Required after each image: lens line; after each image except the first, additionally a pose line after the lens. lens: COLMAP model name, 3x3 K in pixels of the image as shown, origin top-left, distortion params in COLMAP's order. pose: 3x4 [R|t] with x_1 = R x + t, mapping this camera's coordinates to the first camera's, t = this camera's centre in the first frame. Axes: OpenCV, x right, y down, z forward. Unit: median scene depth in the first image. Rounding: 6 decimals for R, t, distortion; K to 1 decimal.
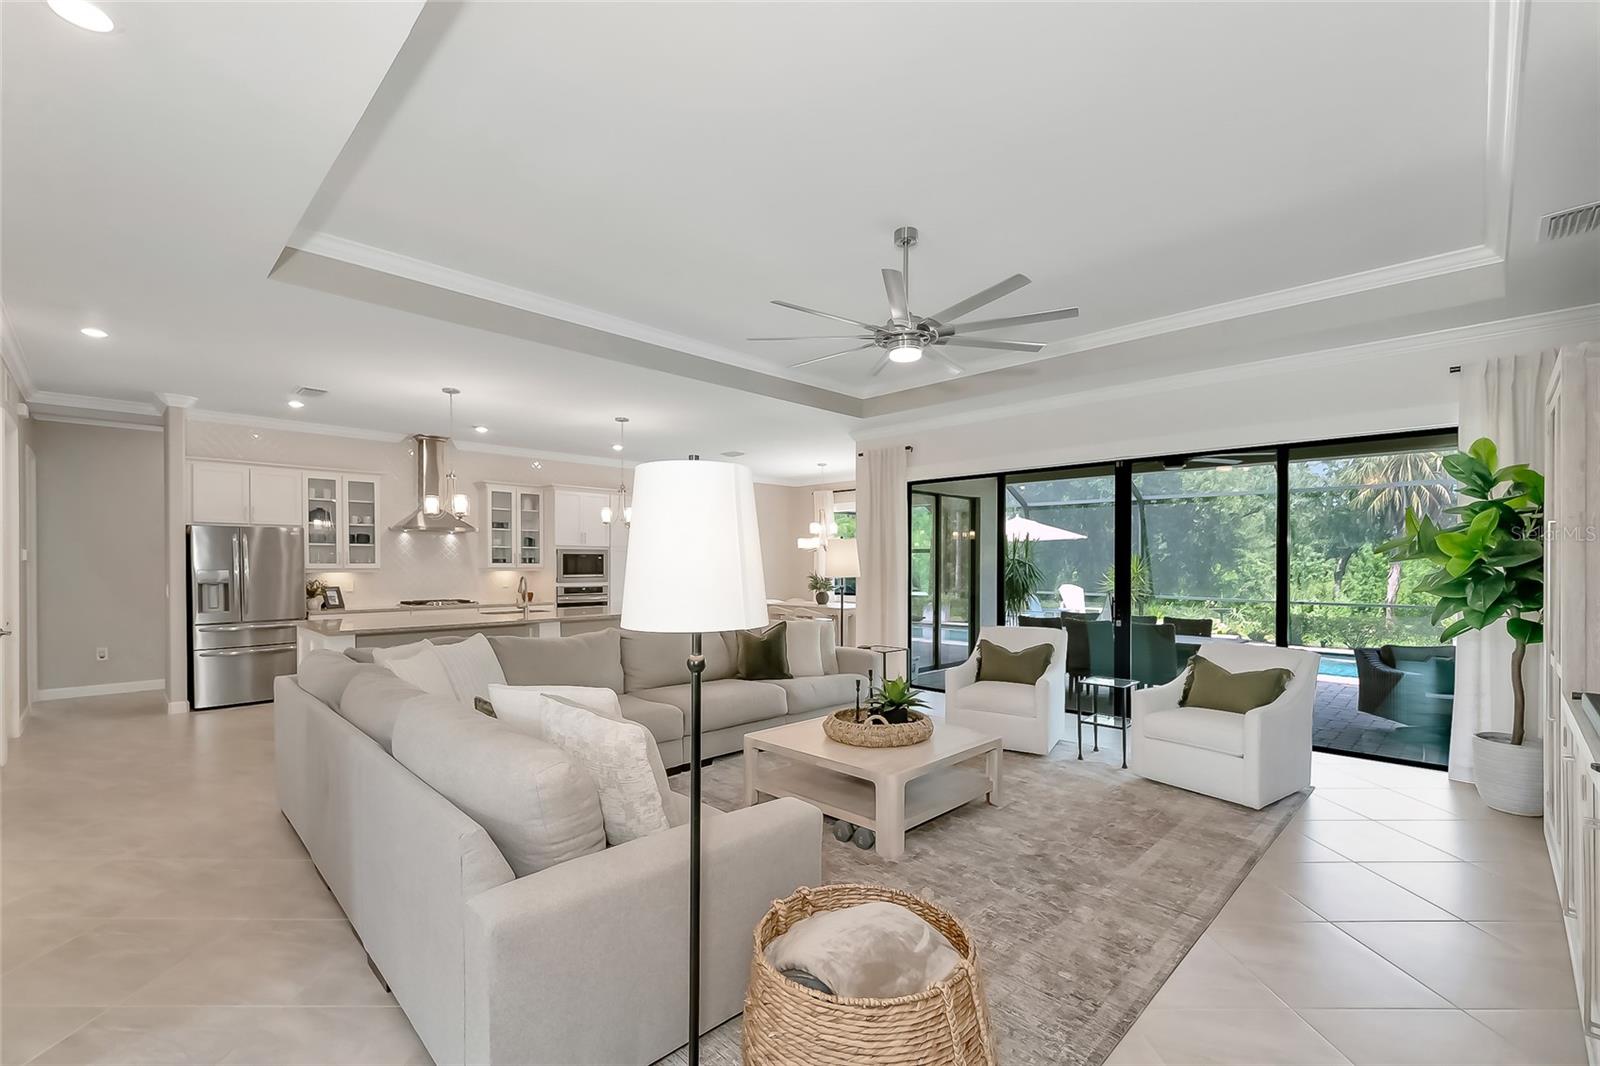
lens RADIAL K [[701.5, 0, 794.2], [0, 701.5, 566.7], [0, 0, 1]] dist [0.001904, 0.000067]
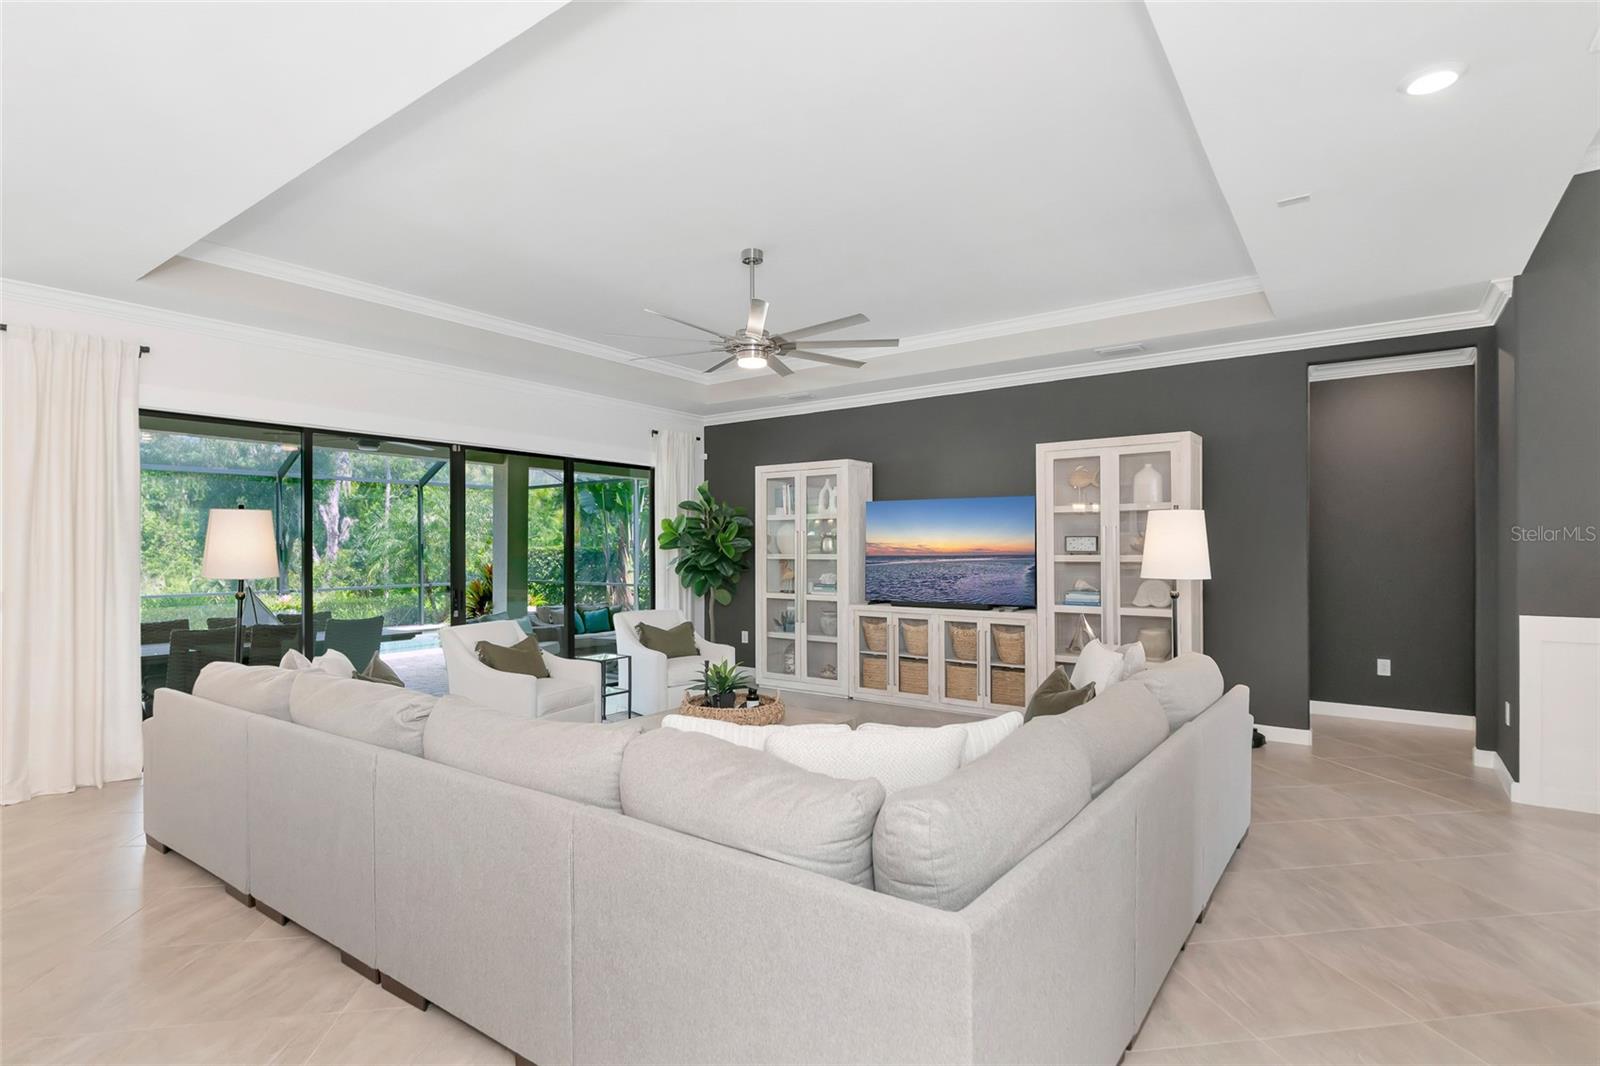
lens RADIAL K [[781.1, 0, 800.0], [0, 781.1, 533.0], [0, 0, 1]] dist [0.000936, 0.000260]
pose [[-0.167246, 0.019931, 0.985714, -0.679209], [0.008001, 0.999790, -0.018858, -0.005025], [-0.985883, 0.004733, -0.167370, 0.719958]]
